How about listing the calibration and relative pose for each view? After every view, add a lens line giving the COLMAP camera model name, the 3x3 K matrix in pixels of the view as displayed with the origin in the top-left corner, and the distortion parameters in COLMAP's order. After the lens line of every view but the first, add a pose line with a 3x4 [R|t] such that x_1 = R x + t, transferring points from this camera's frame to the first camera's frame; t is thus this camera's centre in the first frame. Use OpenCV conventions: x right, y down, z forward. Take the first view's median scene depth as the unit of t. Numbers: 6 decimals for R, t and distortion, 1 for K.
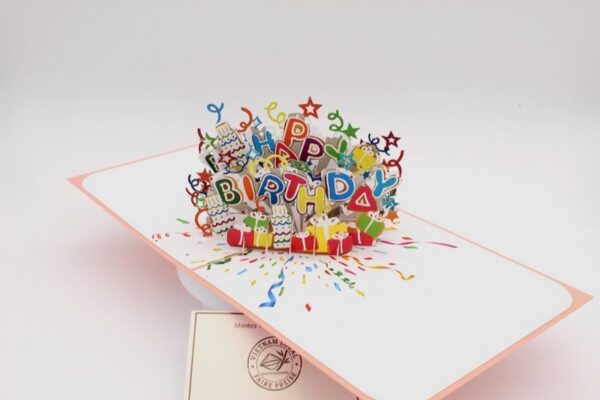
lens RADIAL K [[713.4, 0, 300.0], [0, 713.4, 200.0], [0, 0, 1]] dist [-0.203395, 0.001669]
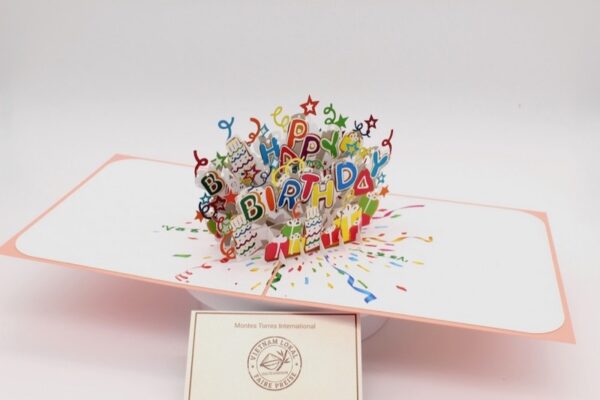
lens RADIAL K [[713.4, 0, 300.0], [0, 713.4, 200.0], [0, 0, 1]] dist [-0.203395, 0.001669]
pose [[0.803038, -0.244778, 0.543336, -0.567917], [0.237098, 0.967713, 0.085537, -0.088660], [-0.546730, 0.060135, 0.835147, 0.170196]]
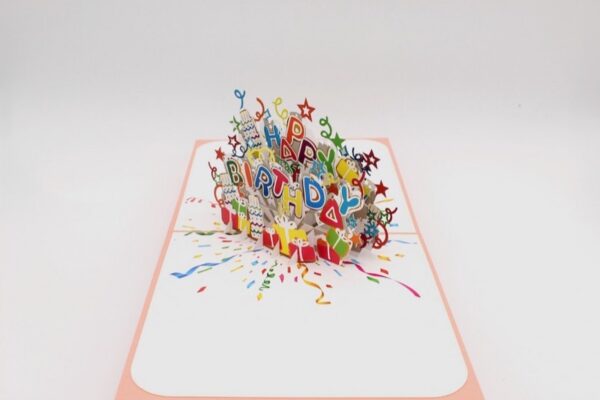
lens RADIAL K [[713.4, 0, 300.0], [0, 713.4, 200.0], [0, 0, 1]] dist [-0.203395, 0.001669]
pose [[0.770425, 0.251024, -0.586031, 0.610577], [-0.259273, 0.963139, 0.071705, -0.075710], [0.582429, 0.096699, 0.807110, 0.203788]]
